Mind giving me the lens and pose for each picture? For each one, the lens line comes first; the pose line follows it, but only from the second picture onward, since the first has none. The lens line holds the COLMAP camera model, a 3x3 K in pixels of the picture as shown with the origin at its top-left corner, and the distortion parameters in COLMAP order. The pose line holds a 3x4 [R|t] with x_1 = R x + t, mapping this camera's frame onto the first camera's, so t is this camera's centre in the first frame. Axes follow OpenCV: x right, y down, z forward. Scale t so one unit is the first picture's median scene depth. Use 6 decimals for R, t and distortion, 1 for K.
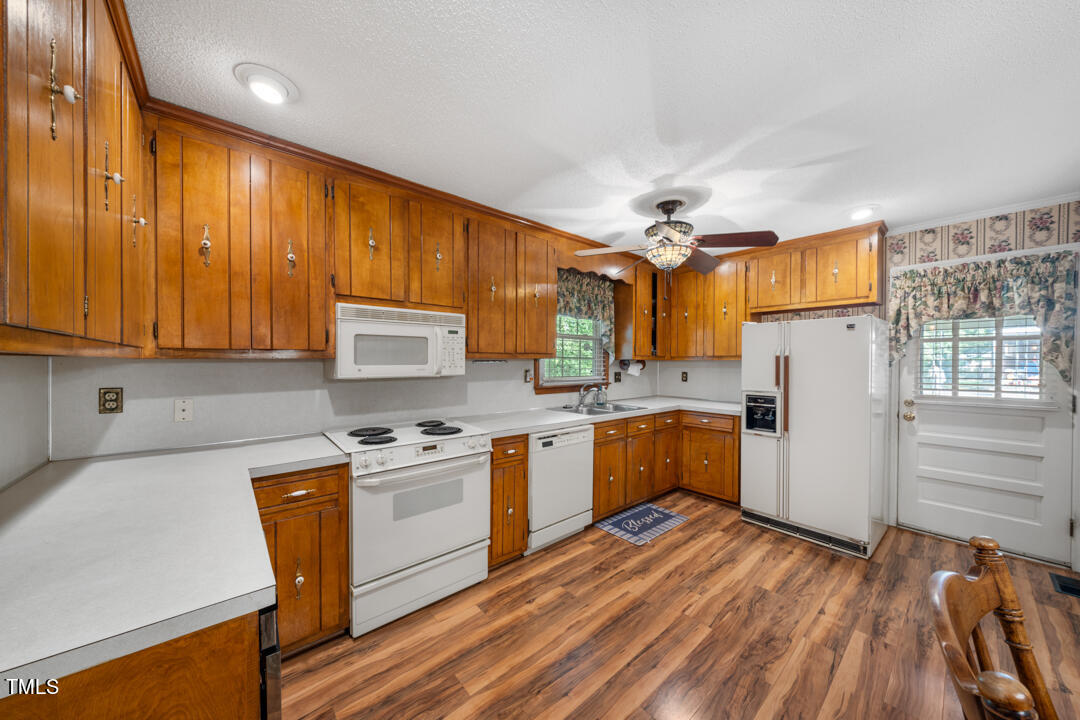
lens RADIAL K [[369.0, 0, 540.3], [0, 369.0, 365.8], [0, 0, 1]] dist [-0.001708, 0.000115]
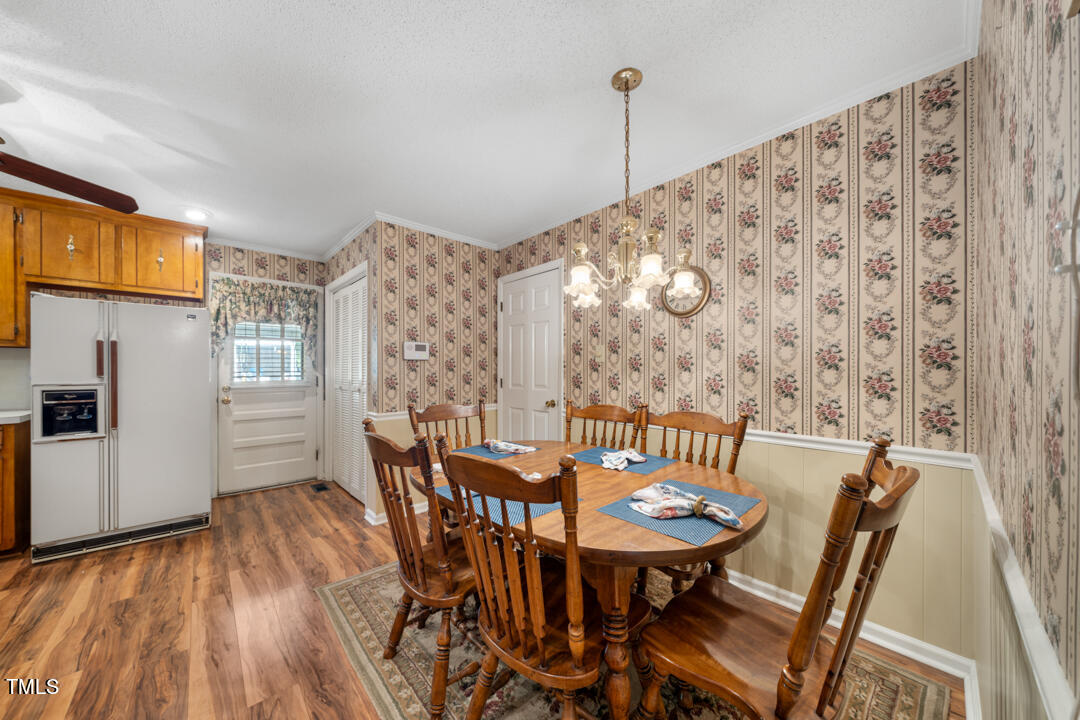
lens RADIAL K [[372.7, 0, 539.1], [0, 372.7, 371.3], [0, 0, 1]] dist [-0.000278, 0.000108]
pose [[-0.023718, -0.003966, 0.999711, -0.242405], [0.010089, 0.999940, 0.004207, 0.052330], [-0.999668, 0.010185, -0.023677, 0.019367]]
